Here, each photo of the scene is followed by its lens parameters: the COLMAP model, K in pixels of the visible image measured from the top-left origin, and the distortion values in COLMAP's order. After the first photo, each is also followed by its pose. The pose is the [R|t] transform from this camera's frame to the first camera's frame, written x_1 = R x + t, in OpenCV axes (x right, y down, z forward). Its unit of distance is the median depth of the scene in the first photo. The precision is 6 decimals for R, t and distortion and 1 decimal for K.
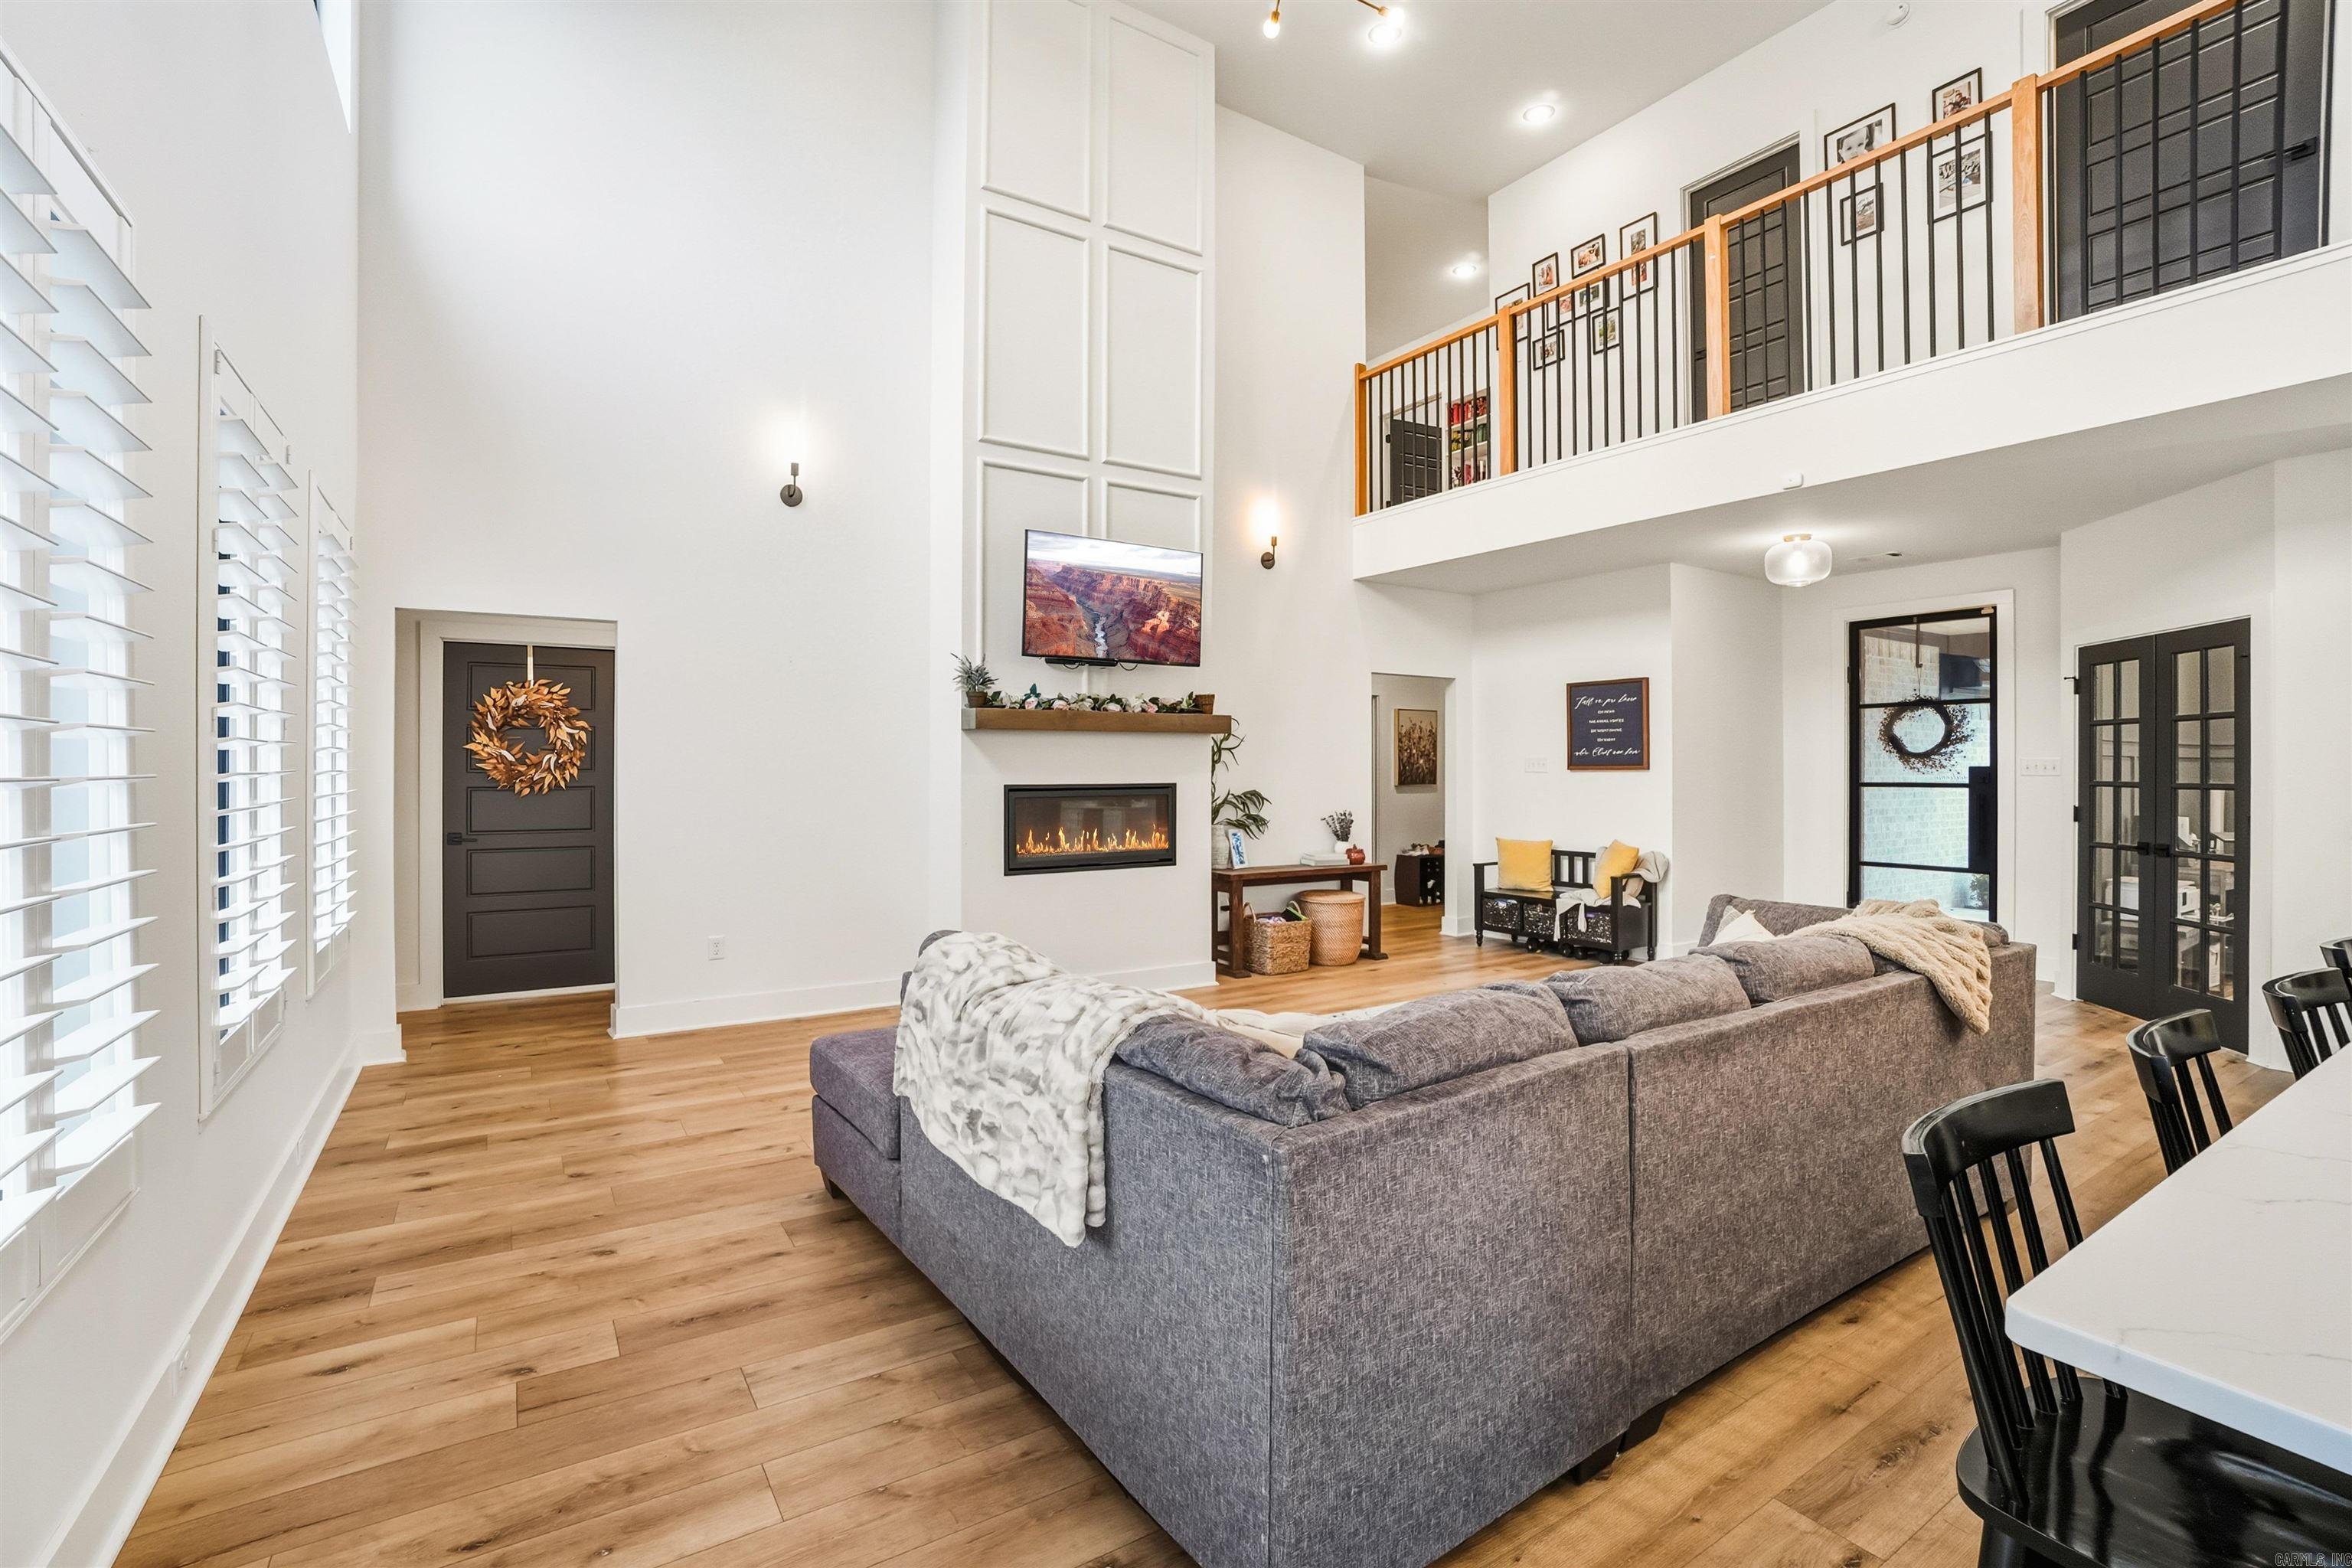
lens RADIAL K [[1023.4, 0, 1170.0], [0, 1023.4, 767.9], [0, 0, 1]] dist [-0.047583, 0.000060]
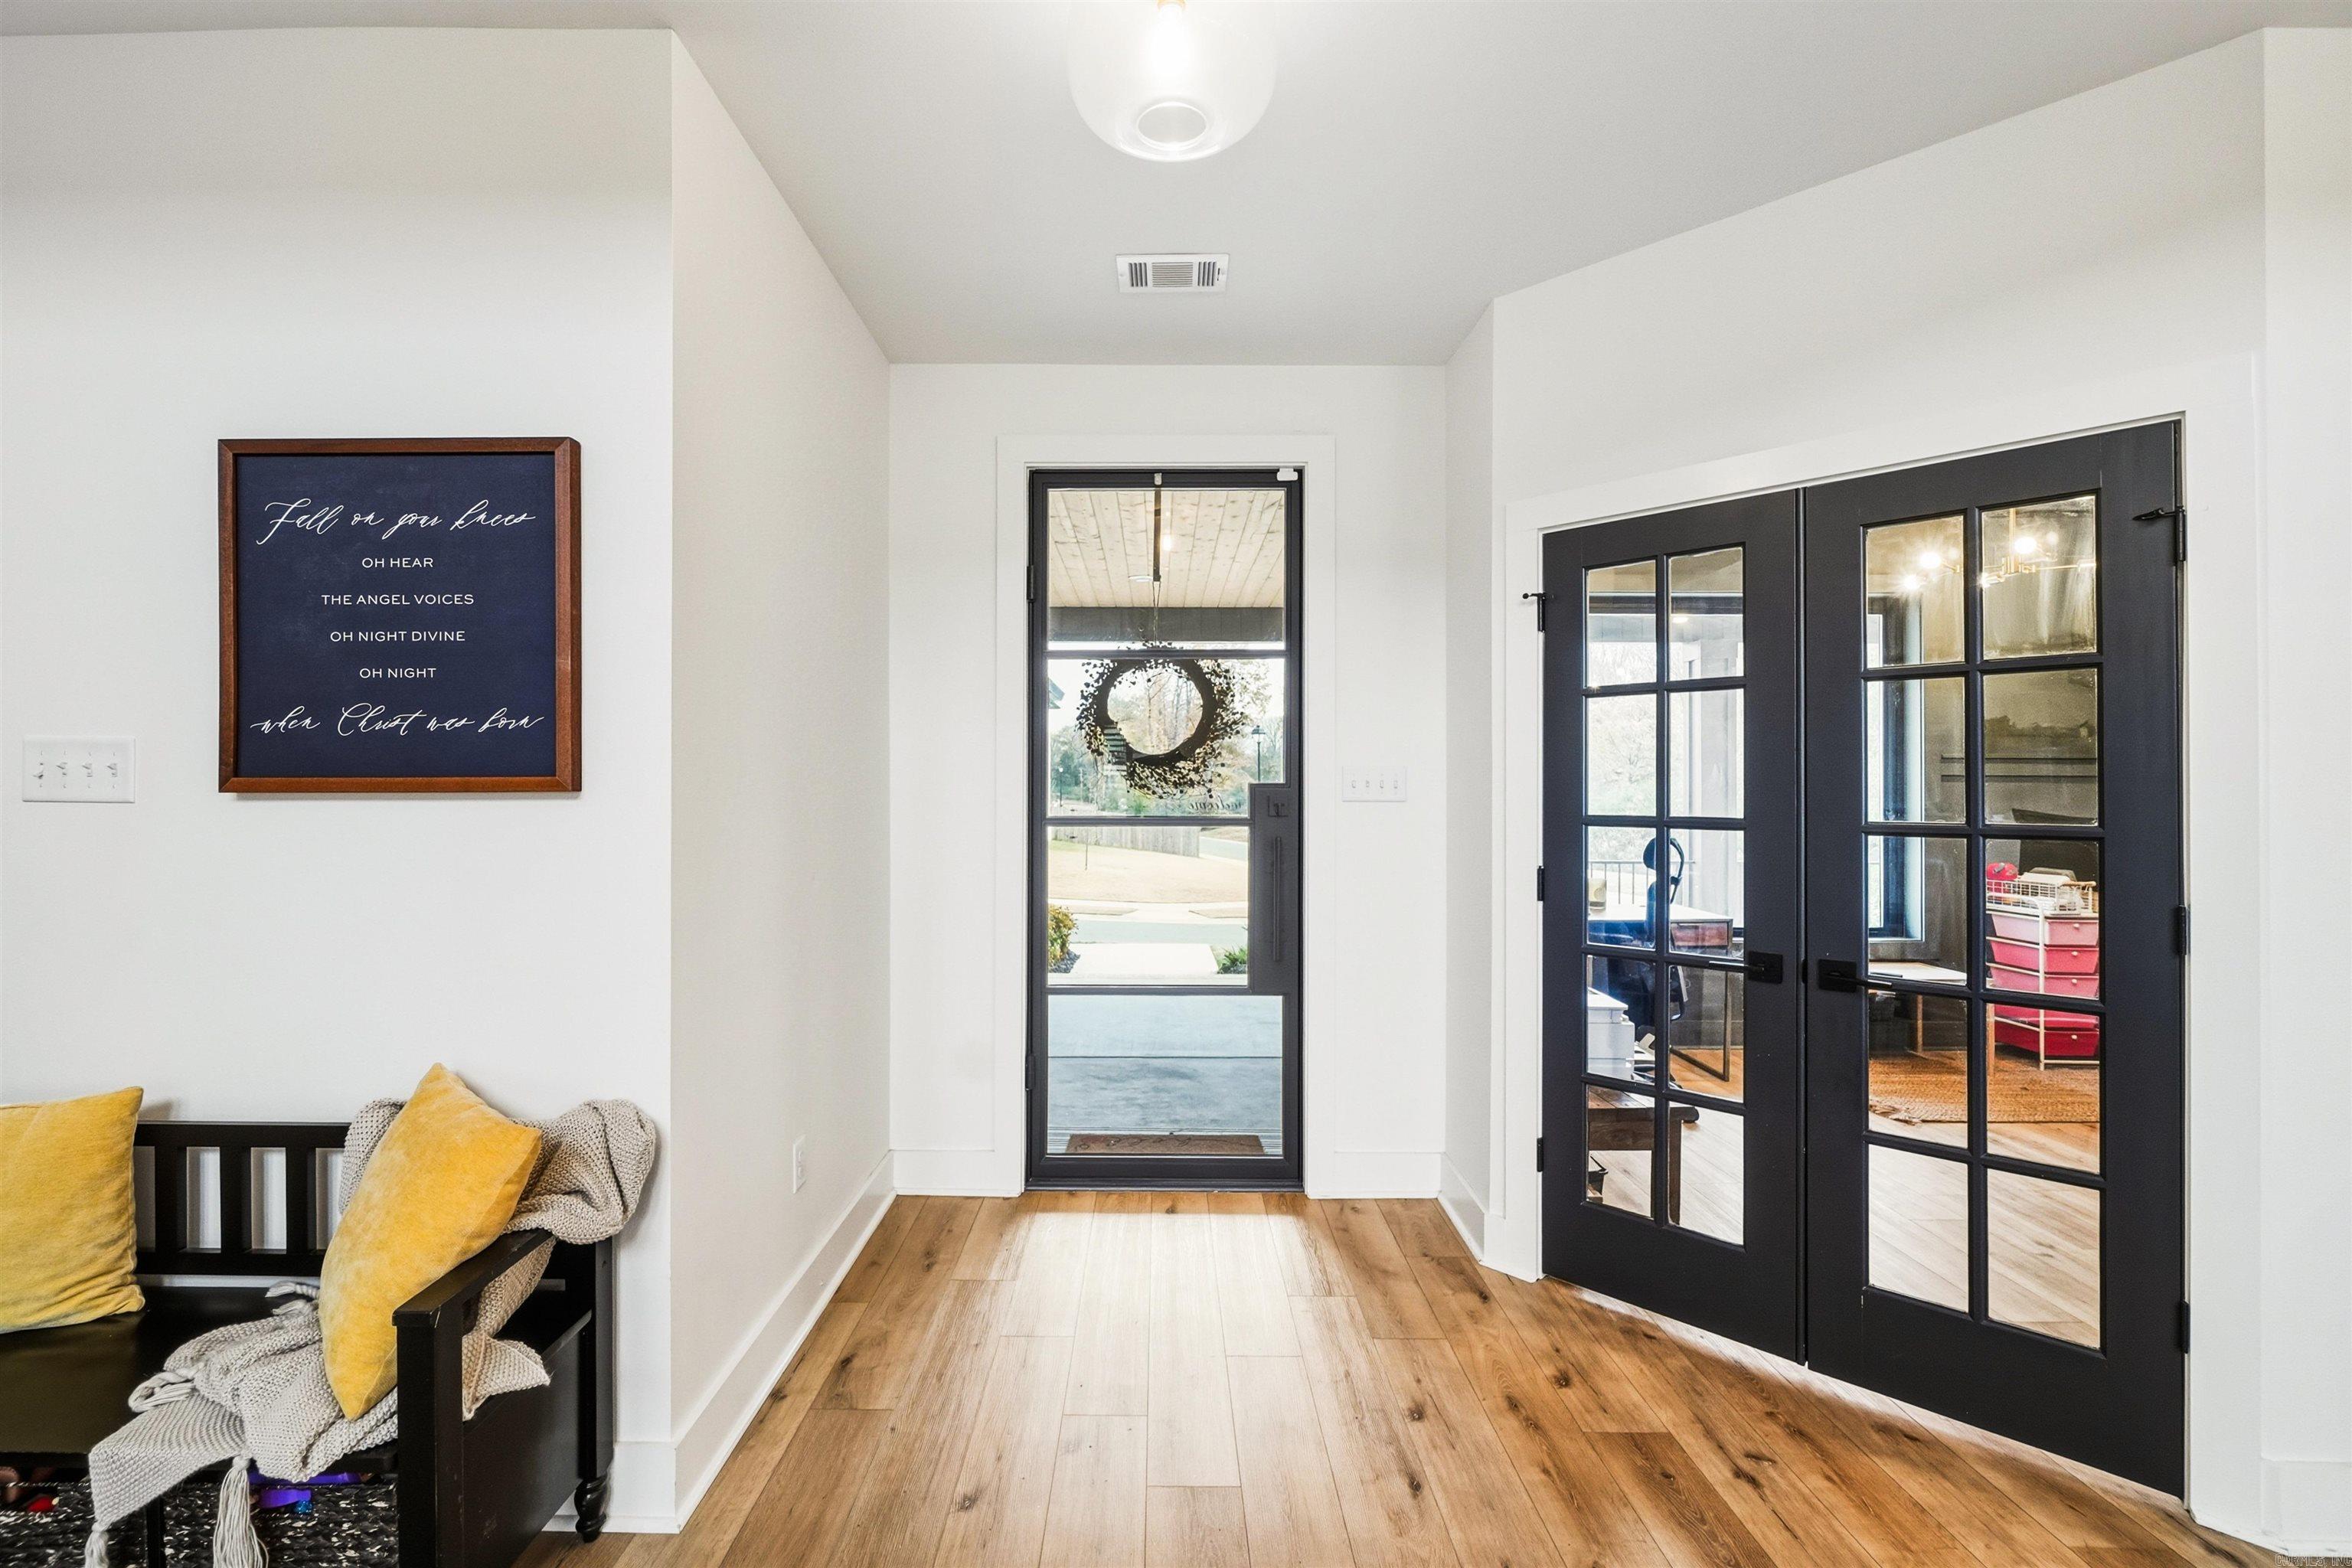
lens RADIAL K [[1031.1, 0, 1160.5], [0, 1031.1, 781.8], [0, 0, 1]] dist [-0.004379, -0.000698]
pose [[0.545737, 0.005263, 0.837940, 0.332544], [-0.000924, 0.999983, -0.005679, 0.000867], [-0.837956, 0.002325, 0.545733, 0.729678]]
